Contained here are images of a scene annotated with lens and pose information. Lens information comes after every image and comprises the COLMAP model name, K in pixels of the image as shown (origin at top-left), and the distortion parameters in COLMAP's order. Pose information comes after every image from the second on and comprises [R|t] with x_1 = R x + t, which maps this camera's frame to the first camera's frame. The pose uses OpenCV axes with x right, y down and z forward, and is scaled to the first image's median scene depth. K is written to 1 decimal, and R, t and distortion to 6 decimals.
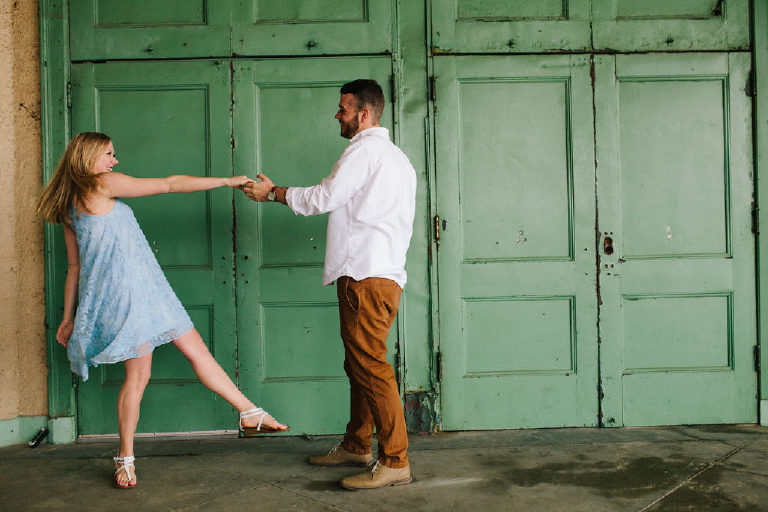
lens RADIAL K [[736.0, 0, 398.3], [0, 736.0, 257.7], [0, 0, 1]] dist [-0.036692, 0.025662]
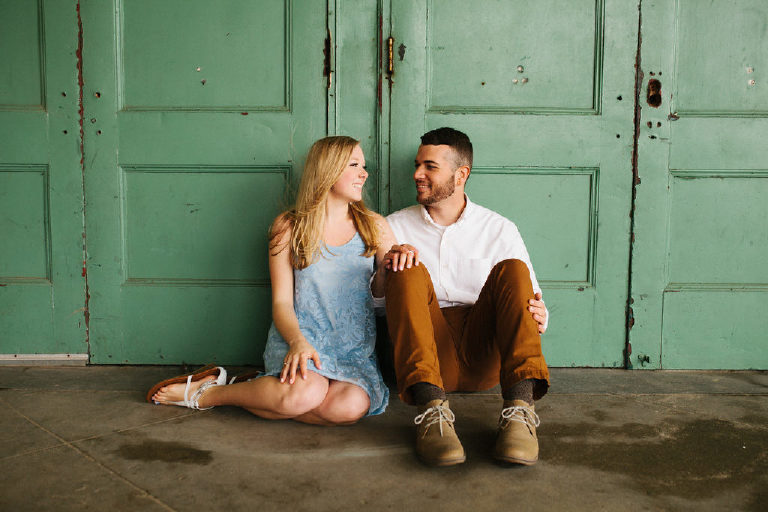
lens RADIAL K [[736.0, 0, 398.3], [0, 736.0, 257.7], [0, 0, 1]] dist [-0.036692, 0.025662]
pose [[0.999432, 0.032274, -0.009704, 0.071401], [-0.031316, 0.995767, 0.086411, 0.079863], [0.012452, -0.086058, 0.996212, 0.341942]]
